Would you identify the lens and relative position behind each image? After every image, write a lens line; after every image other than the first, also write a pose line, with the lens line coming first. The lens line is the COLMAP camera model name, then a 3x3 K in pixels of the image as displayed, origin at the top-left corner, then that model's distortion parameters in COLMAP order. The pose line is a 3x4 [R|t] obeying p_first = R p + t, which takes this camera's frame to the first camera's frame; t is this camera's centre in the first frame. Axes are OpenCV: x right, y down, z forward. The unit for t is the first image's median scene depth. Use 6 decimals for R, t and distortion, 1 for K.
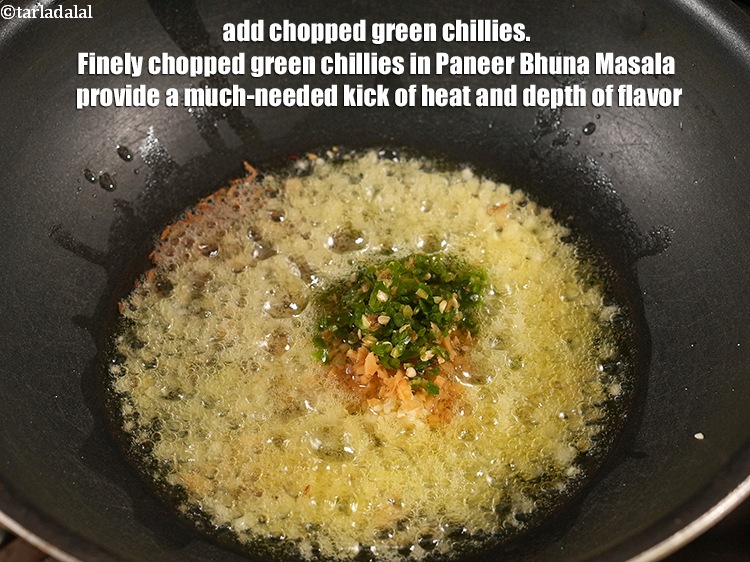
lens RADIAL K [[1745.0, 0, 371.7], [0, 1745.0, 278.3], [0, 0, 1]] dist [0.090568, 0.000000]
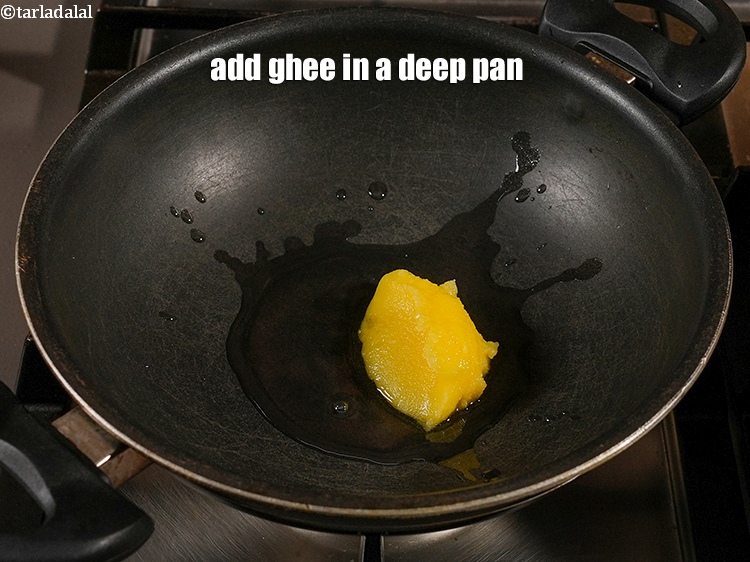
lens RADIAL K [[1443.5, 0, 395.7], [0, 1443.5, 278.6], [0, 0, 1]] dist [0.035225, 0.000000]
pose [[0.999208, 0.027257, 0.028998, -0.021081], [-0.025036, 0.996916, -0.074382, 0.073846], [-0.030936, 0.073597, 0.996808, -0.121162]]
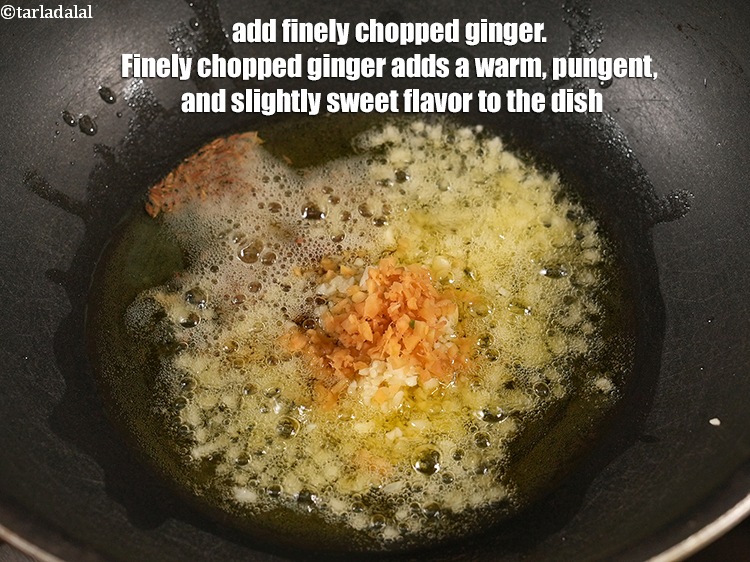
lens RADIAL K [[1745.0, 0, 369.3], [0, 1745.0, 269.6], [0, 0, 1]] dist [0.090568, 0.000000]
pose [[0.999625, 0.027393, 0.000570, 0.000688], [-0.027392, 0.998684, 0.043352, -0.023451], [0.000619, -0.043351, 0.999060, 0.065874]]
